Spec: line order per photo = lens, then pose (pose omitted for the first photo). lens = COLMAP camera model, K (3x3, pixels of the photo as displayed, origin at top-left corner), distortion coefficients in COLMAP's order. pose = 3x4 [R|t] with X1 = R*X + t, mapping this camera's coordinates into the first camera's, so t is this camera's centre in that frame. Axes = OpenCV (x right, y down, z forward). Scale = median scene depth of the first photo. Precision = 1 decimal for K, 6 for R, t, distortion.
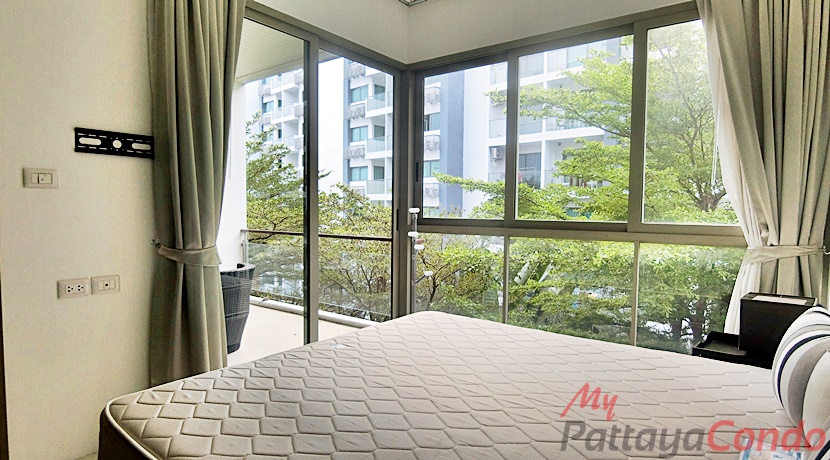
lens RADIAL K [[461.3, 0, 414.2], [0, 461.3, 232.0], [0, 0, 1]] dist [-0.005816, -0.005996]
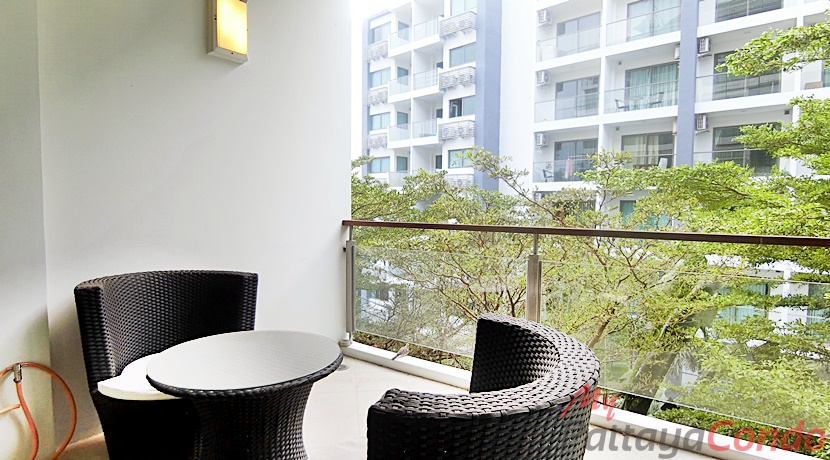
lens RADIAL K [[461.3, 0, 414.7], [0, 461.3, 229.4], [0, 0, 1]] dist [-0.005816, -0.005996]
pose [[0.999995, -0.000727, 0.002955, -0.054907], [0.000726, 1.000000, 0.000375, 0.000883], [-0.002955, -0.000373, 0.999996, 0.089561]]
